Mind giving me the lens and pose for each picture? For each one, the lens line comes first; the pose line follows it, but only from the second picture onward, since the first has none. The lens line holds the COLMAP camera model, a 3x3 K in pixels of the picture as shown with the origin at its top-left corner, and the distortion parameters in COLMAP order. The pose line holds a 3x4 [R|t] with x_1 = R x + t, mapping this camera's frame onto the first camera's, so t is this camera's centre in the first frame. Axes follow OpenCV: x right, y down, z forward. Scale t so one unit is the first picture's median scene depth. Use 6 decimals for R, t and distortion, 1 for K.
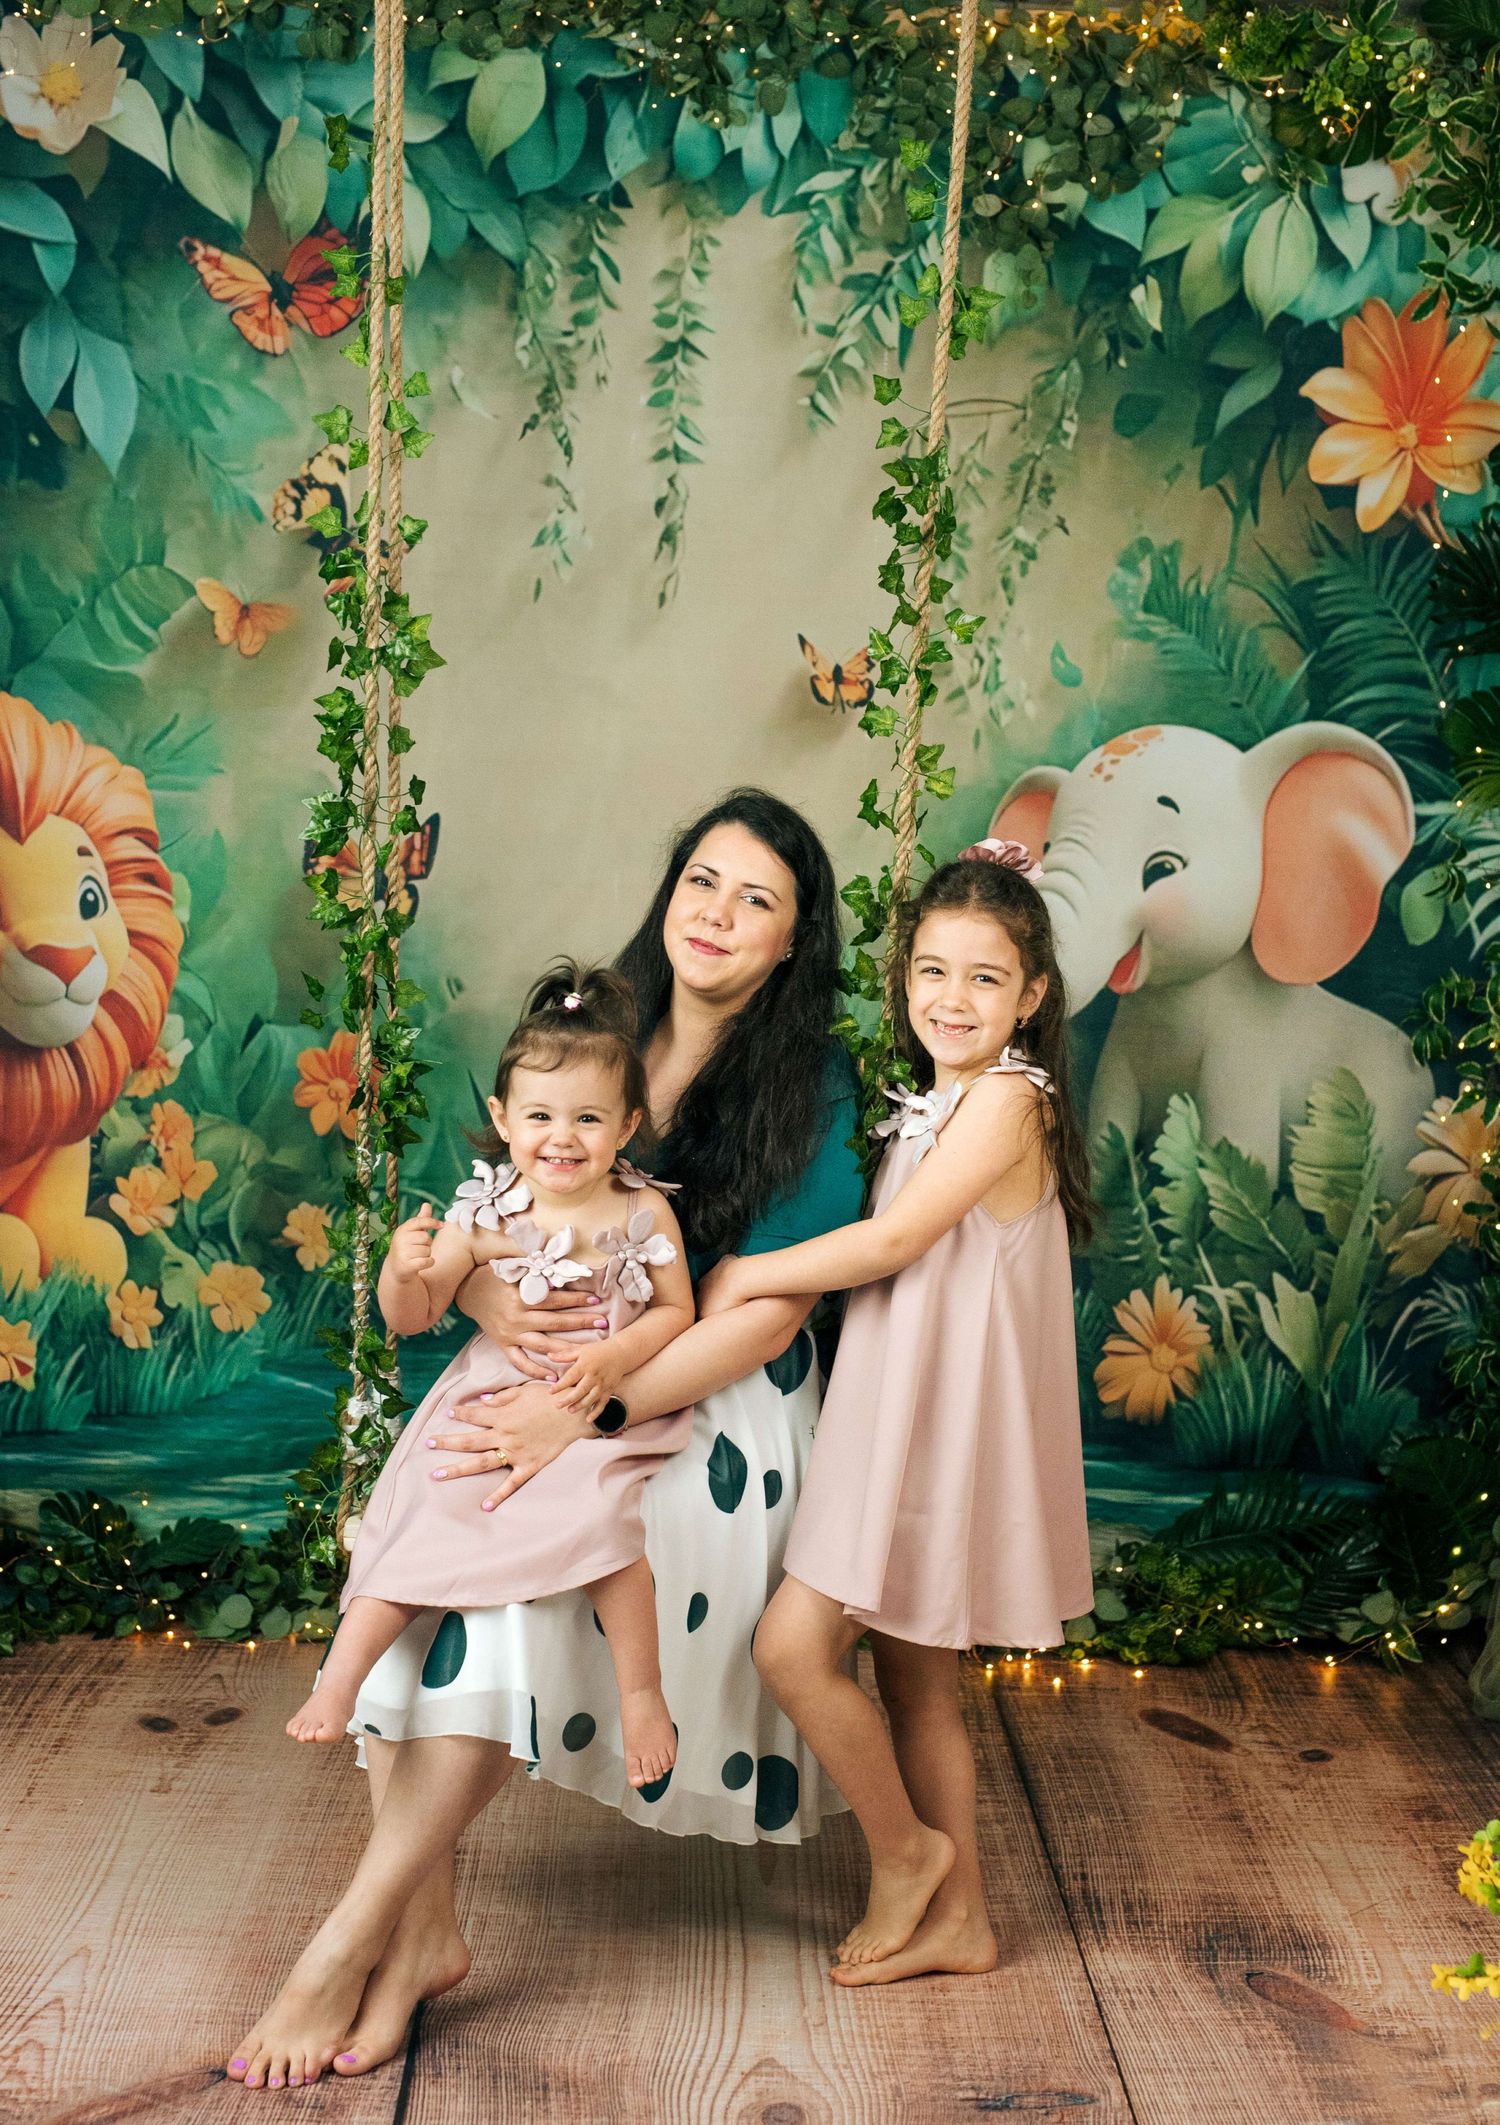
lens RADIAL K [[3253.7, 0, 811.3], [0, 3253.7, 1112.7], [0, 0, 1]] dist [0.023038, 0.024819]
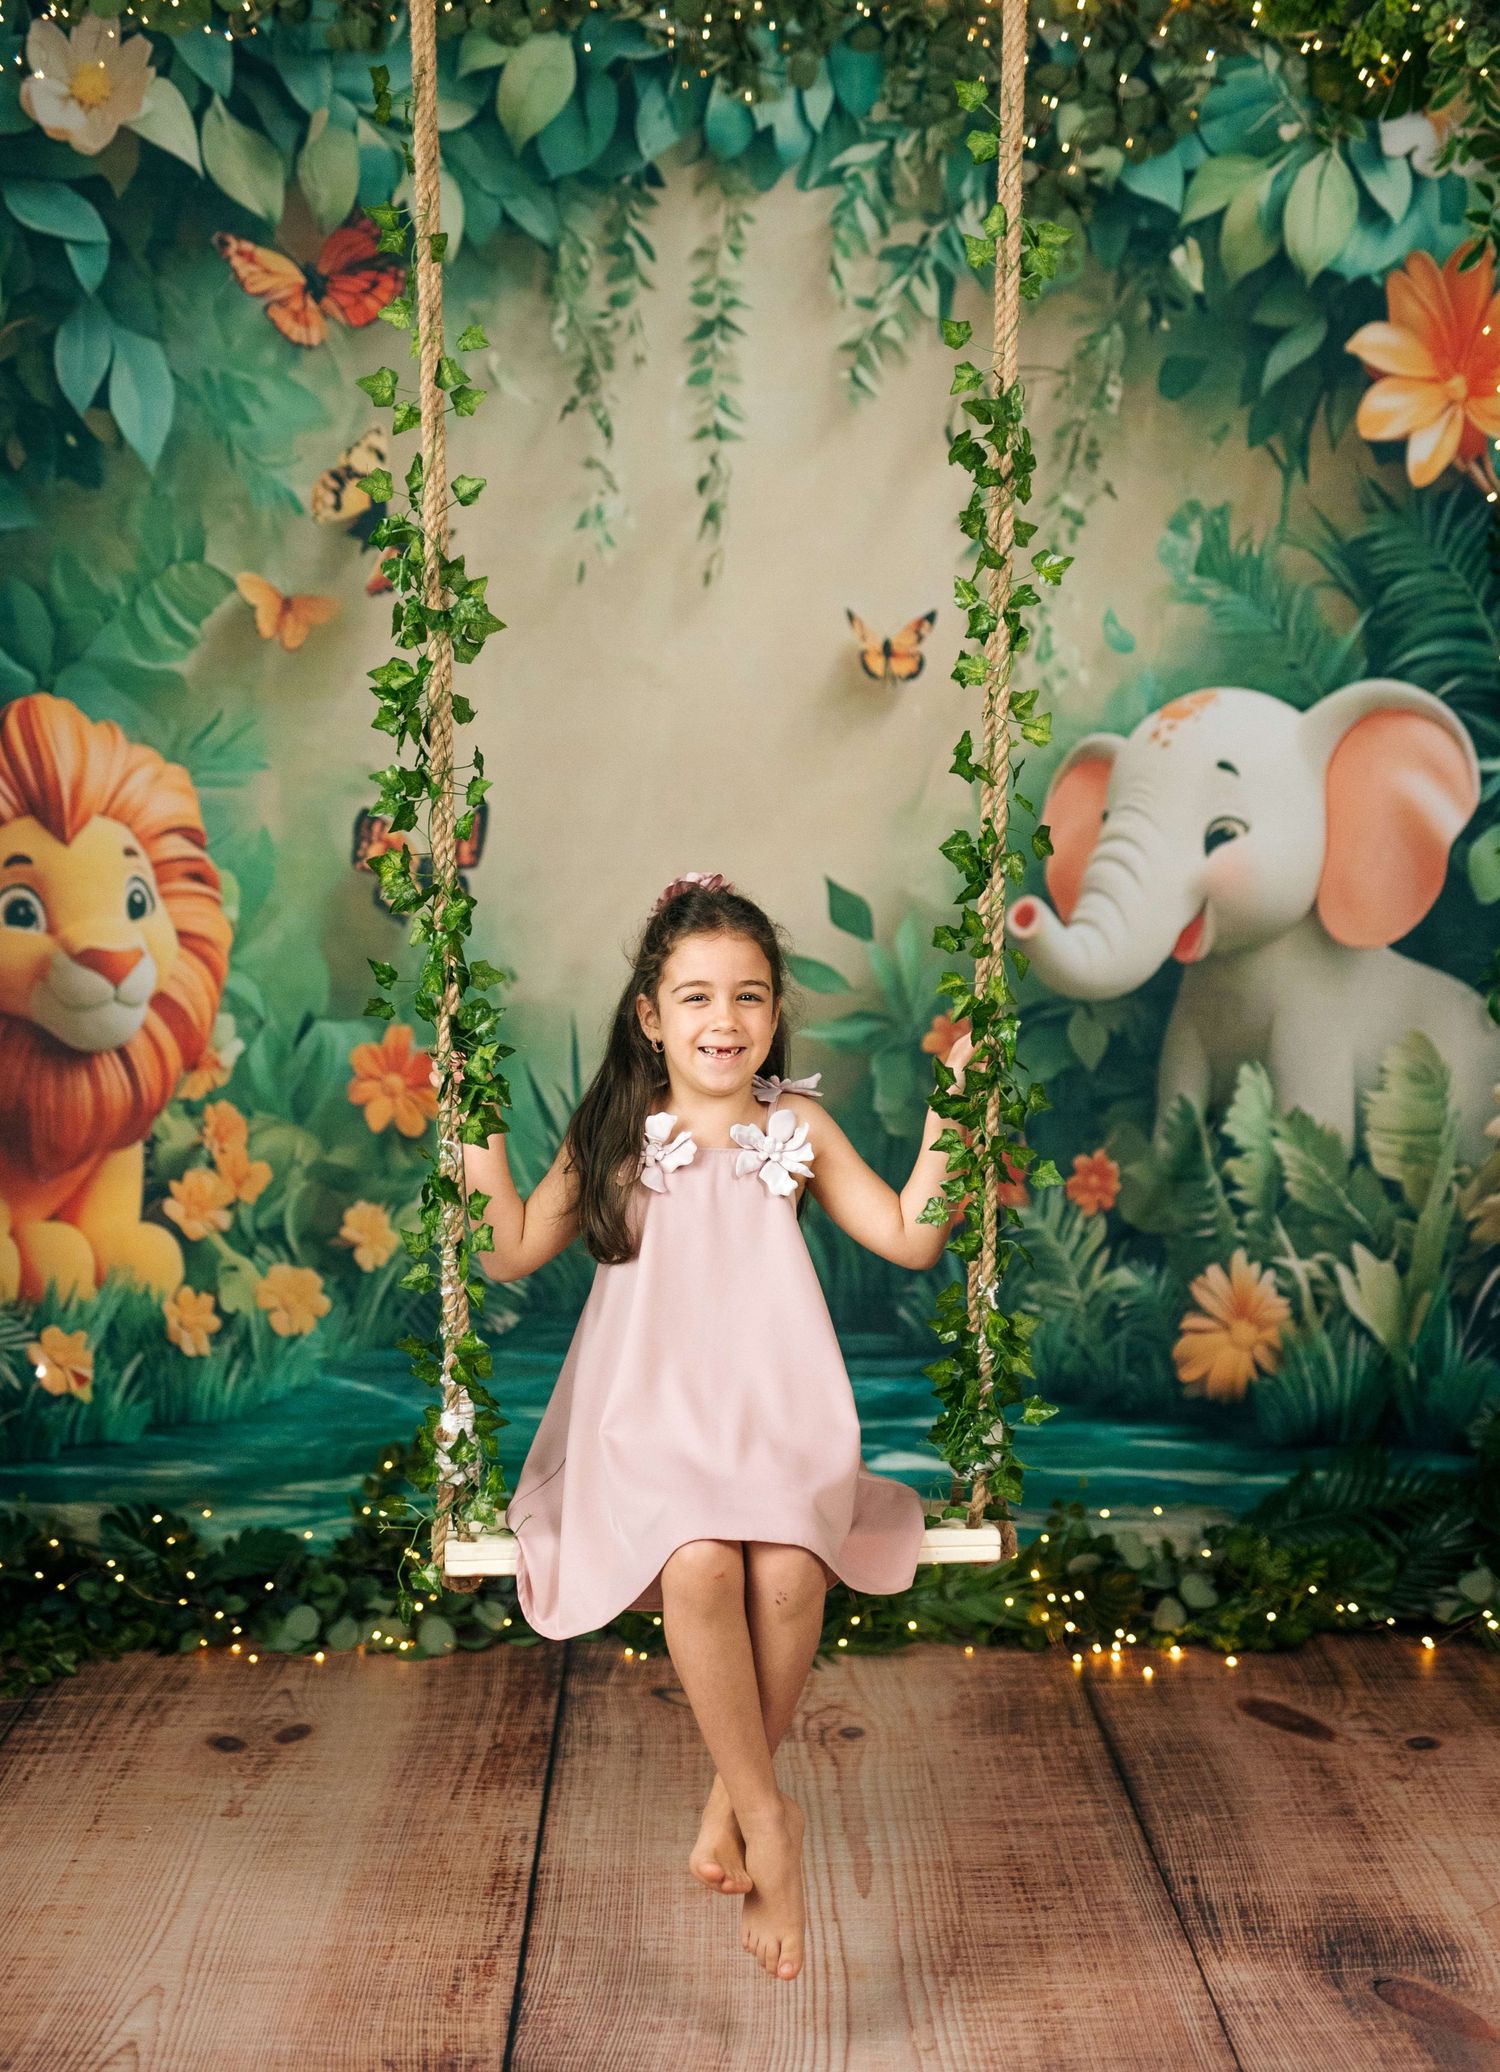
lens RADIAL K [[3188.3, 0, 784.5], [0, 3188.3, 968.9], [0, 0, 1]] dist [0.021828, 0.058247]
pose [[0.999353, -0.032000, -0.016421, -0.010181], [0.031284, 0.998621, -0.042148, 0.002155], [0.017747, 0.041608, 0.998976, 0.038108]]
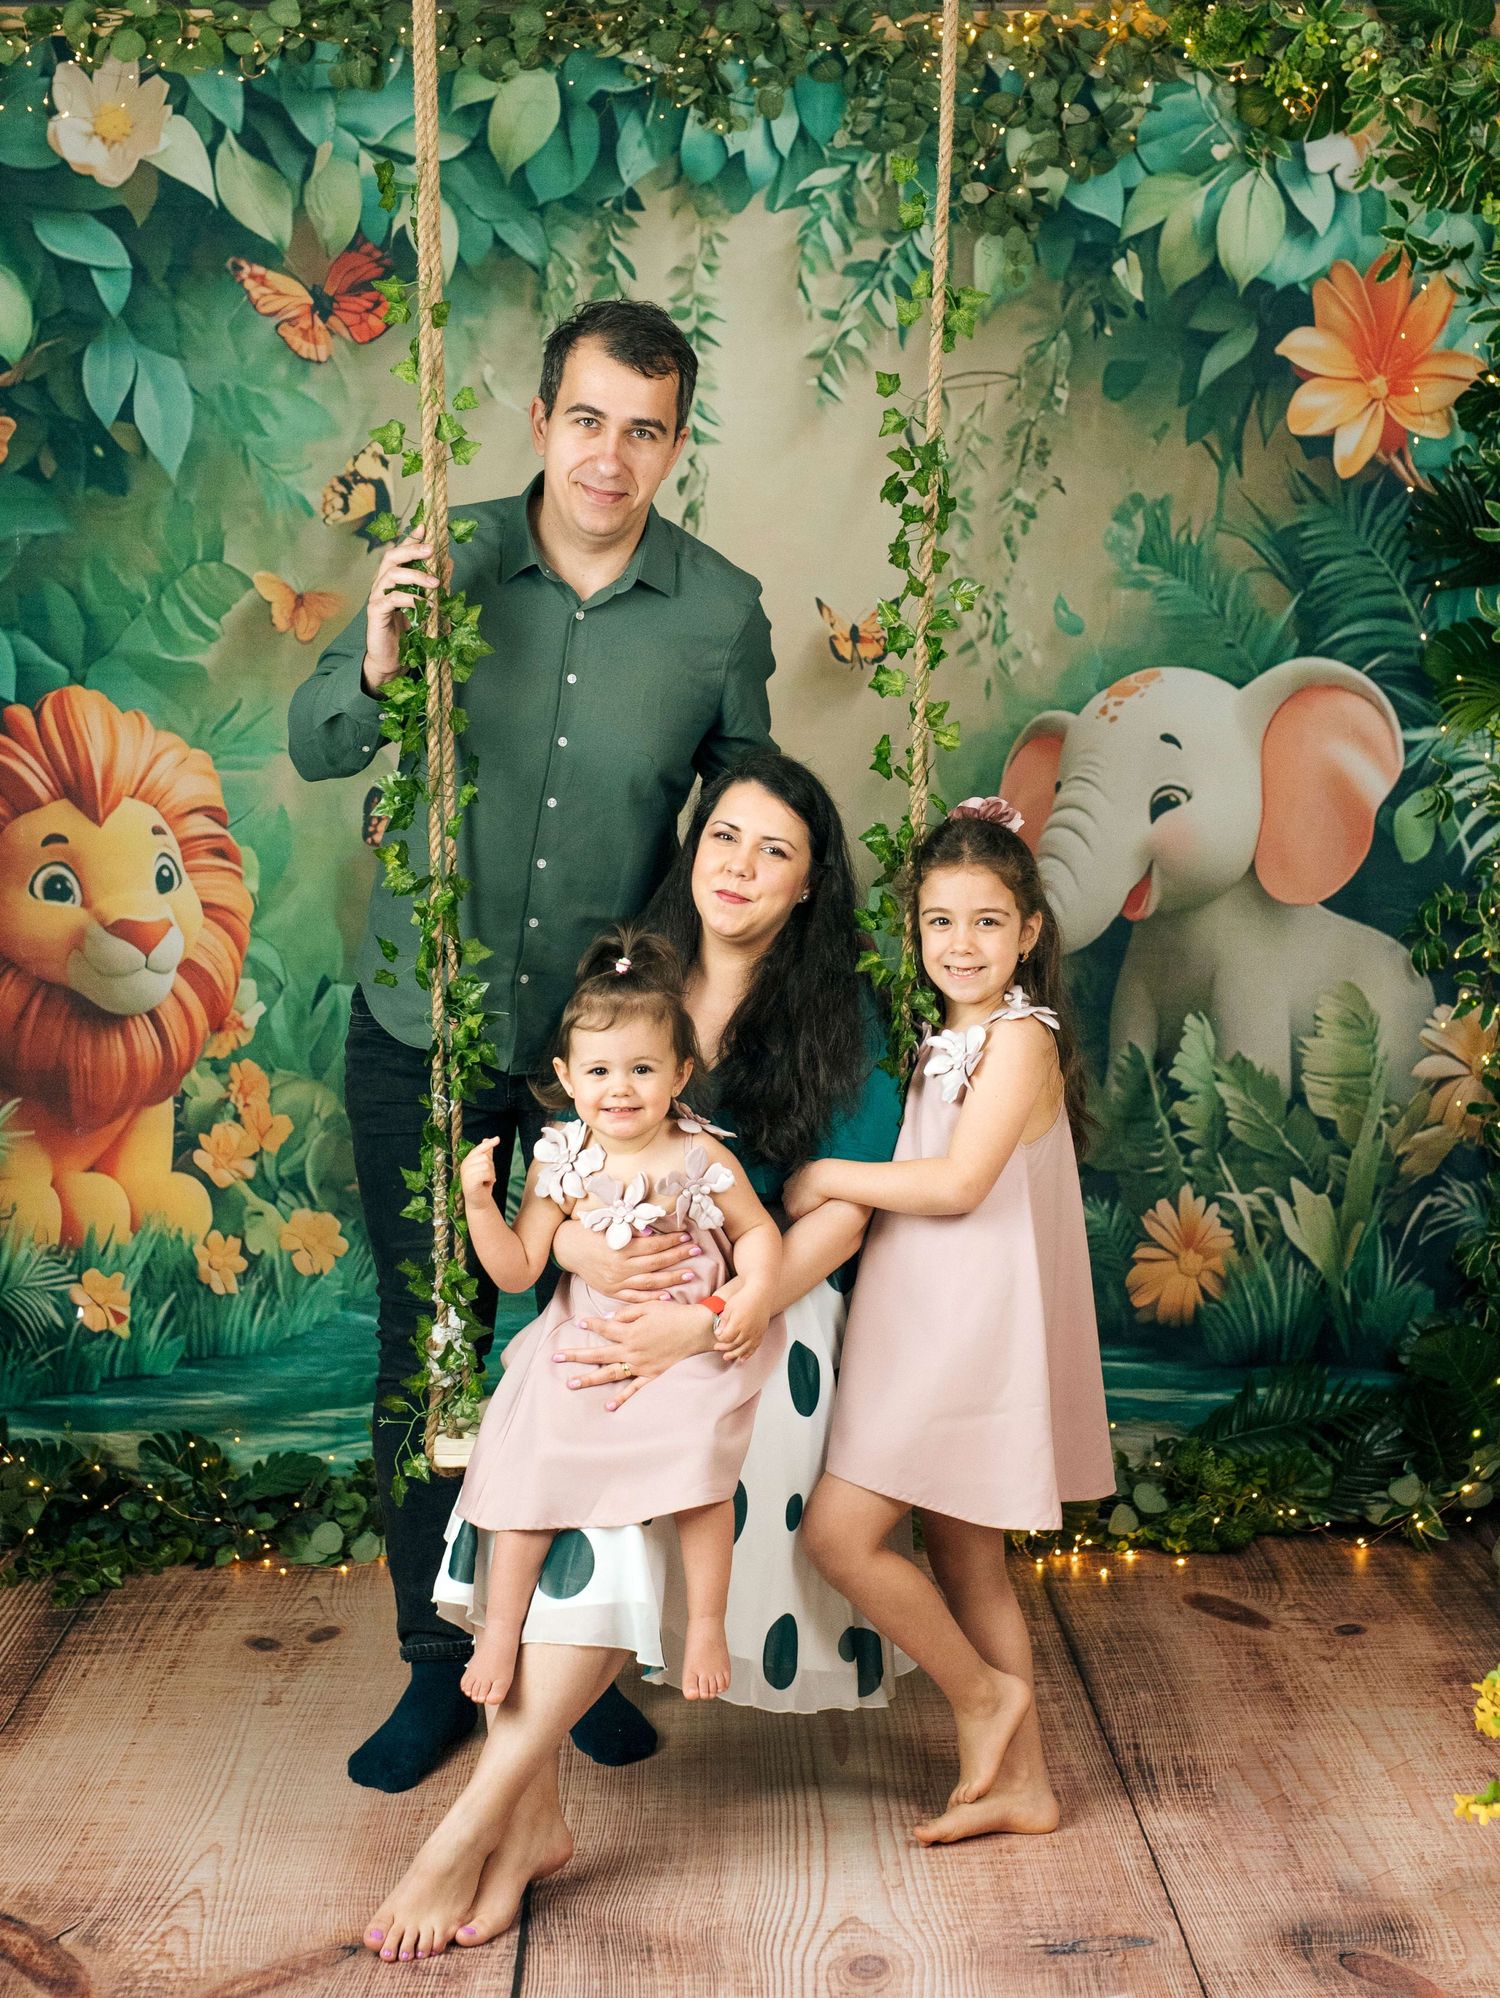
lens RADIAL K [[3265.1, 0, 788.9], [0, 3265.1, 956.0], [0, 0, 1]] dist [0.018241, 0.045847]
pose [[0.998961, -0.043673, -0.013032, -0.004144], [0.043292, 0.998663, -0.028237, 0.000170], [0.014247, 0.027644, 0.999516, -0.067515]]
